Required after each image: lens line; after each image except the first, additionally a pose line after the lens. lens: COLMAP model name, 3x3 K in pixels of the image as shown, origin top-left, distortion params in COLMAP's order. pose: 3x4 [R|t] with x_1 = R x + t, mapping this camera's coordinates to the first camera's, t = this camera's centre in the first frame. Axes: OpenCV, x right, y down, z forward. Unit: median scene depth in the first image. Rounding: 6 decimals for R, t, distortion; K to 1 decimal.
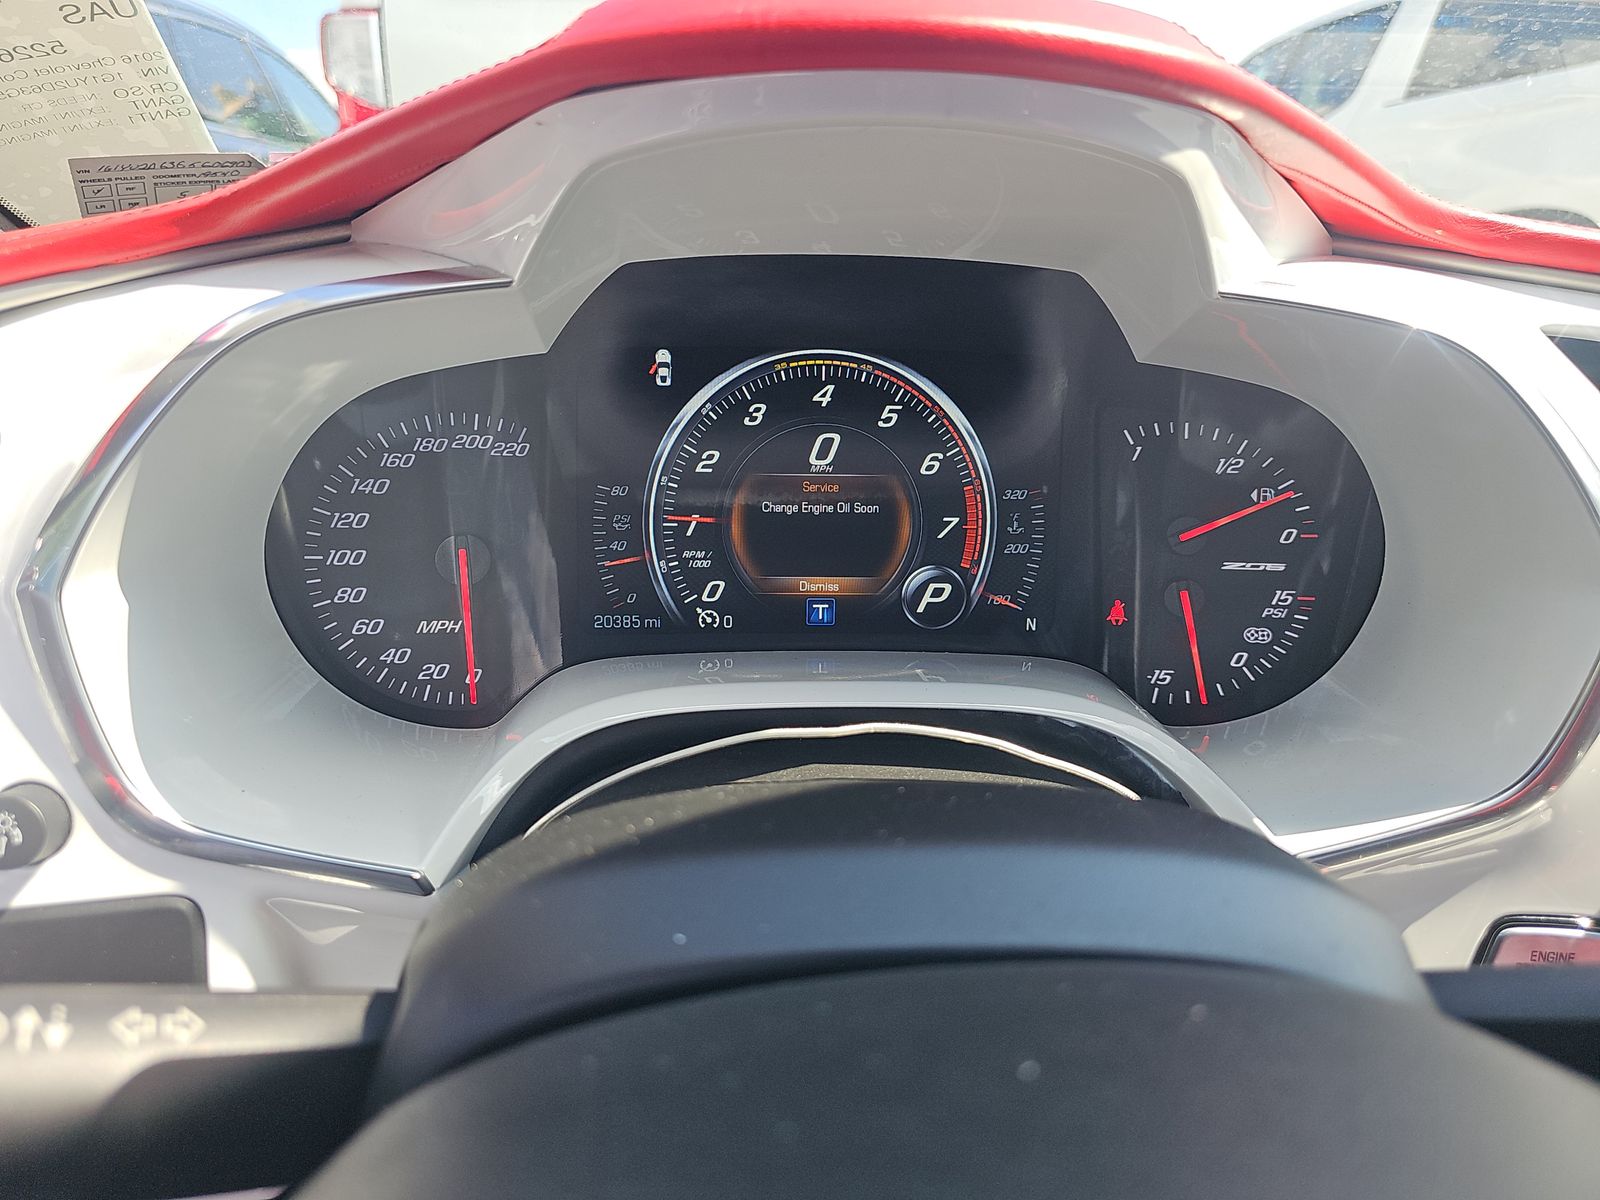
lens RADIAL K [[1091.8, 0, 811.5], [0, 1091.8, 599.4], [0, 0, 1]] dist [0.069434, -0.079086]
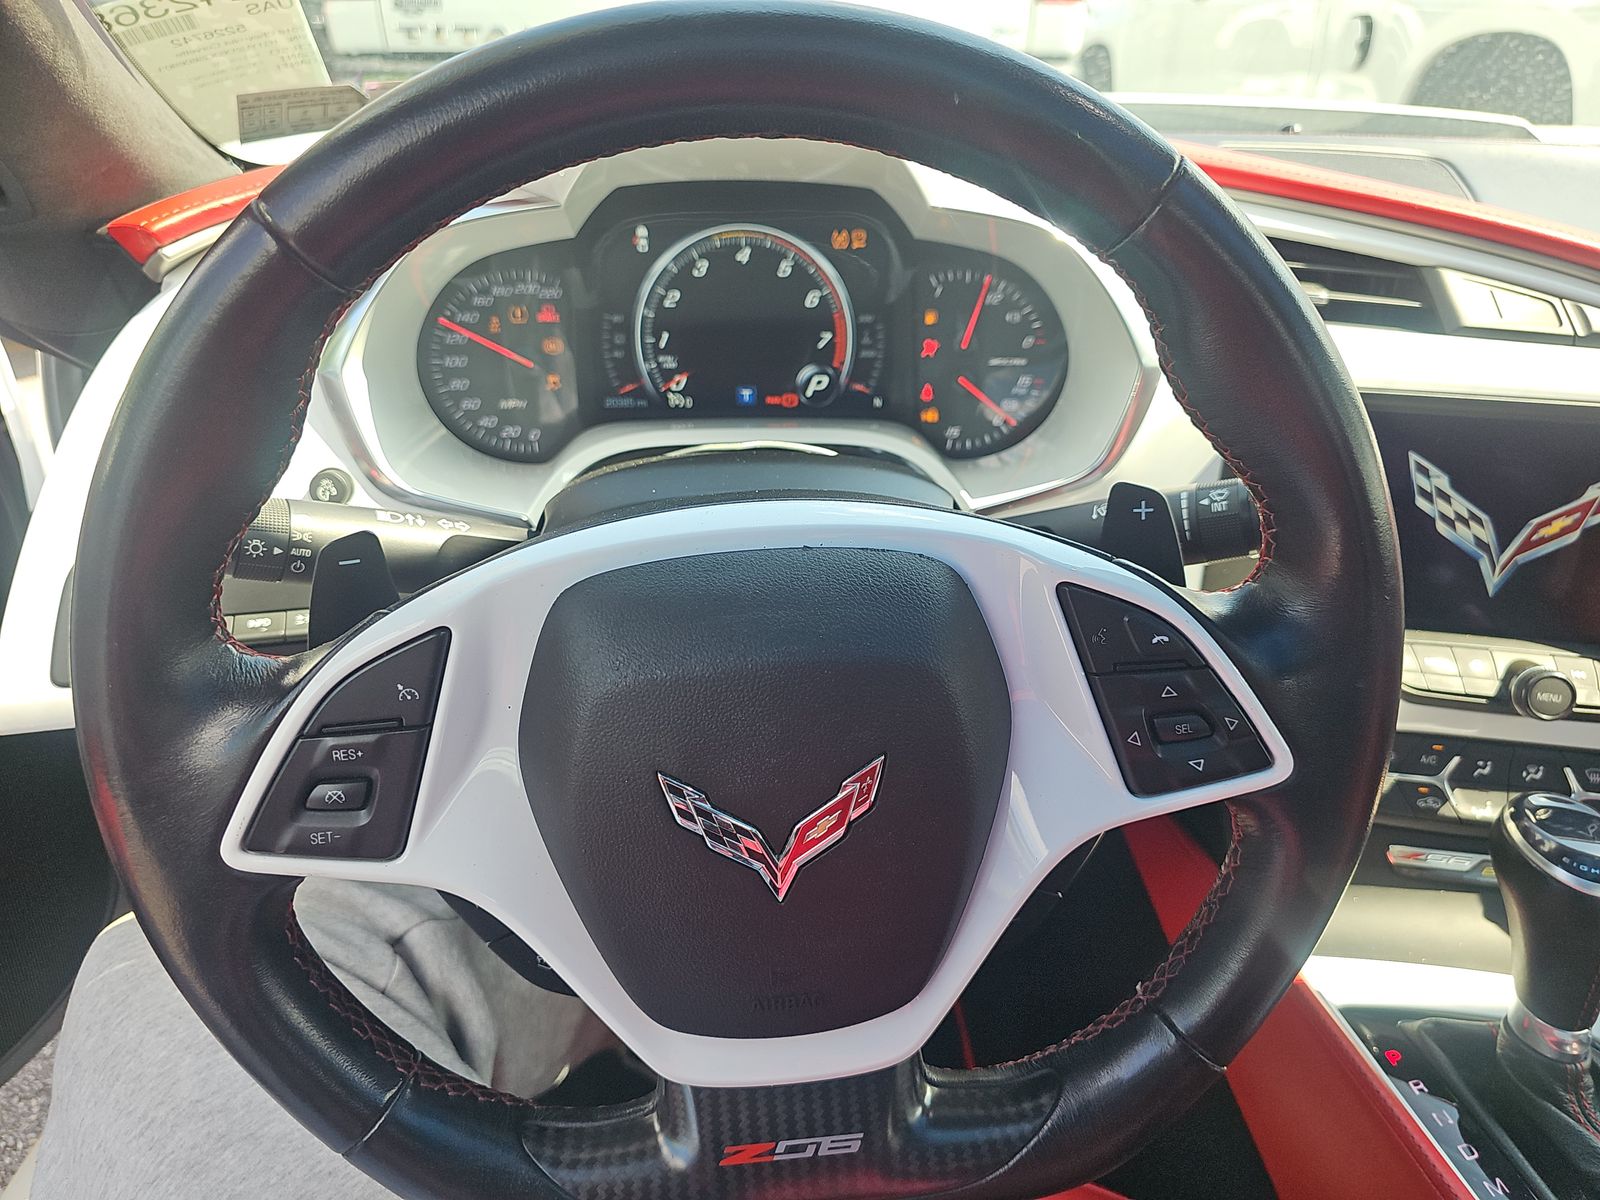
lens RADIAL K [[1107.9, 0, 823.4], [0, 1107.9, 606.2], [0, 0, 1]] dist [0.049204, -0.086203]
pose [[0.999862, -0.014318, 0.008455, 0.105386], [0.012935, 0.989260, 0.145595, 0.083294], [-0.010449, -0.145465, 0.989308, -0.671002]]
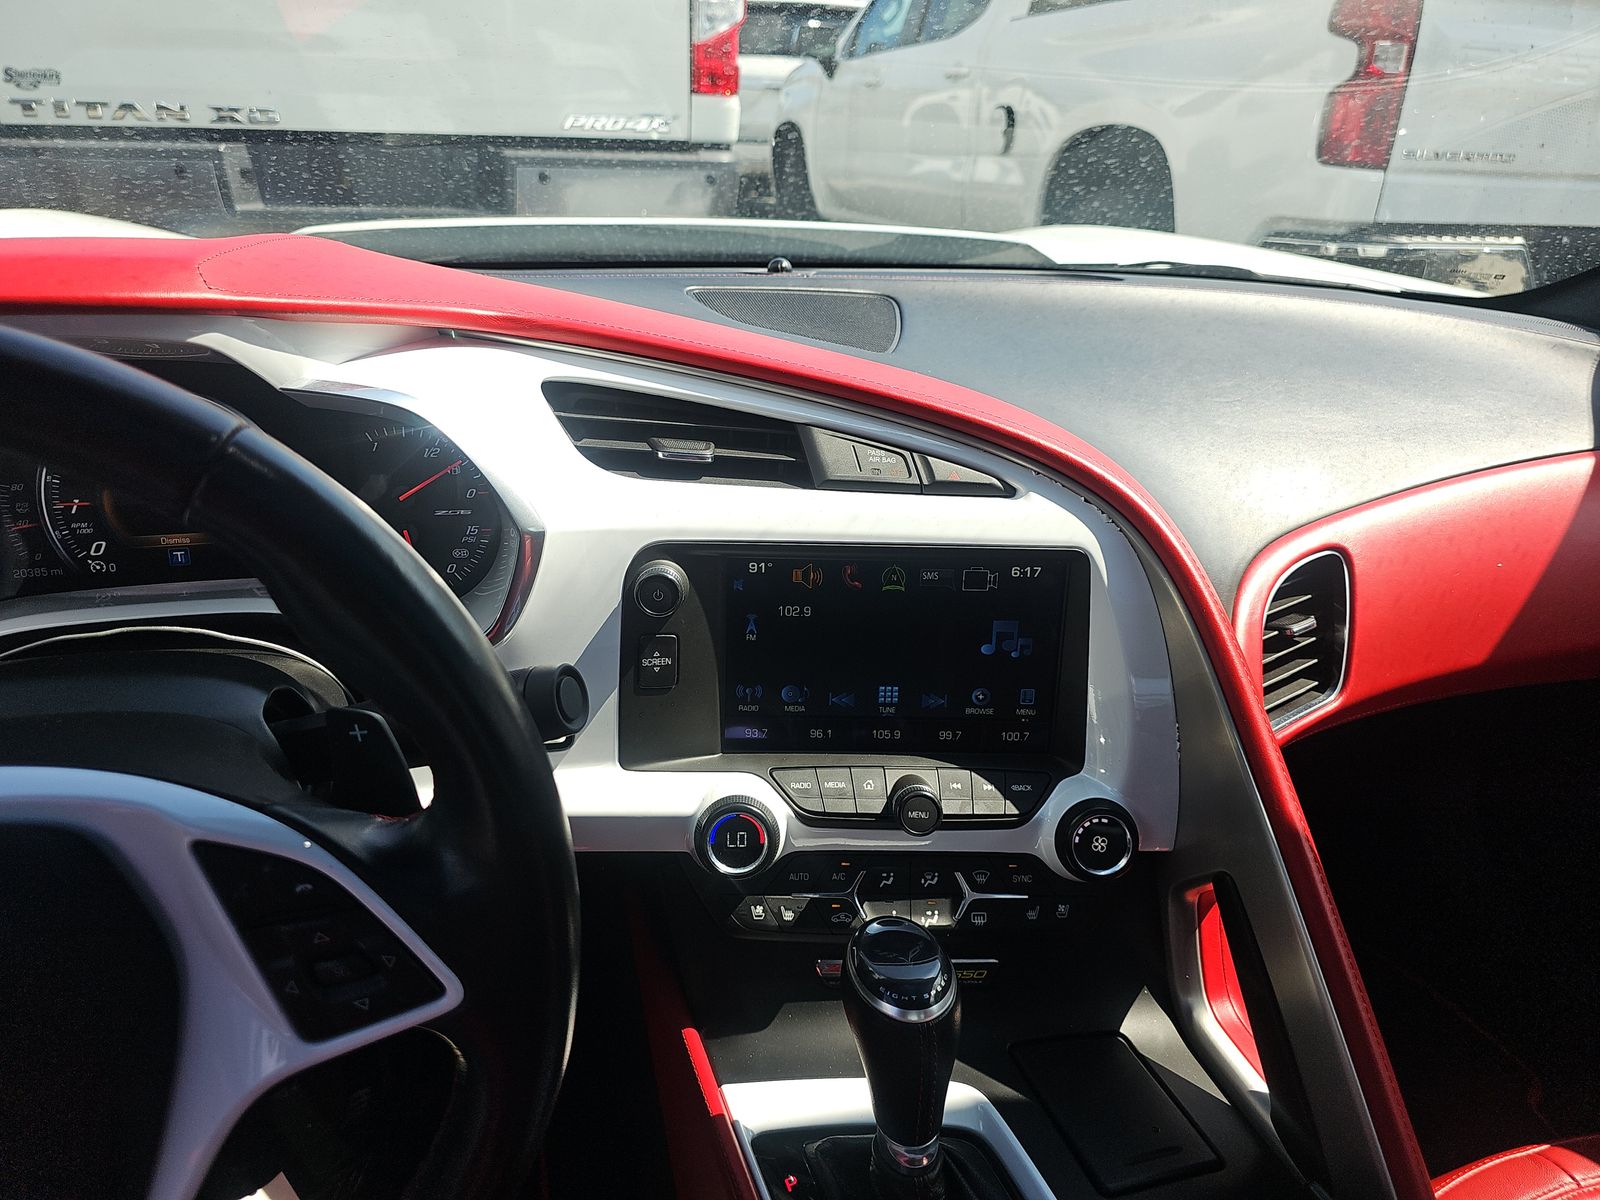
lens RADIAL K [[1091.8, 0, 811.5], [0, 1091.8, 599.4], [0, 0, 1]] dist [0.069434, -0.079086]
pose [[0.974767, -0.080235, 0.208304, 0.551230], [0.059512, 0.992803, 0.103922, -0.038247], [-0.215144, -0.088904, 0.972527, -0.720509]]
